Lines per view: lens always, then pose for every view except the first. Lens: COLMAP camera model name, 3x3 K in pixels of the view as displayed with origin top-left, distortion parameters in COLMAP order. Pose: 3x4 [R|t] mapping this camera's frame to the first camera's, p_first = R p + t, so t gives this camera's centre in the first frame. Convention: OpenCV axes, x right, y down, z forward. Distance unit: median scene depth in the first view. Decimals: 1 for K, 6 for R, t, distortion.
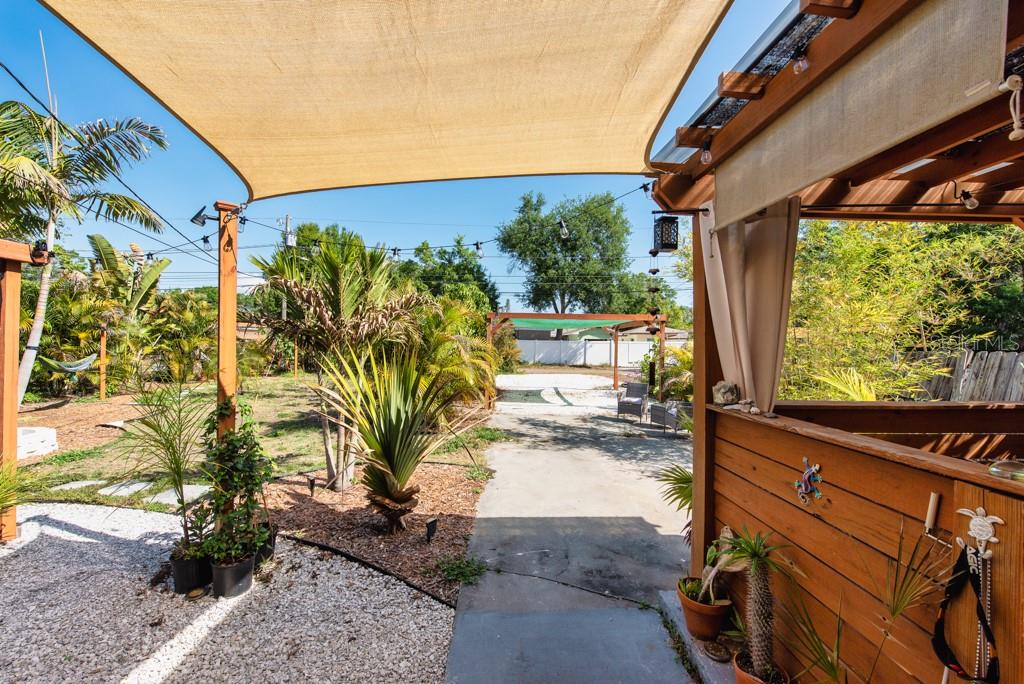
lens RADIAL K [[408.6, 0, 512.0], [0, 408.6, 342.0], [0, 0, 1]] dist [0.001439, -0.000253]
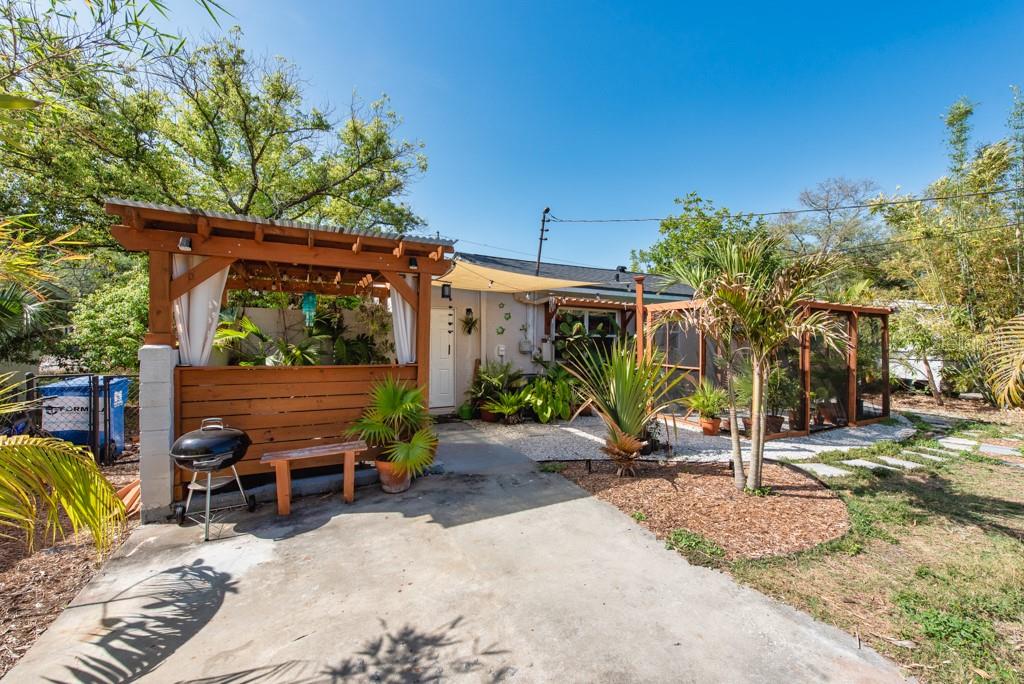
lens RADIAL K [[408.6, 0, 512.0], [0, 408.6, 342.0], [0, 0, 1]] dist [0.001439, -0.000253]
pose [[-0.915367, -0.025675, -0.401802, 0.569438], [-0.020951, 0.999650, -0.016149, 0.037597], [0.402076, -0.006364, -0.915584, 1.936730]]
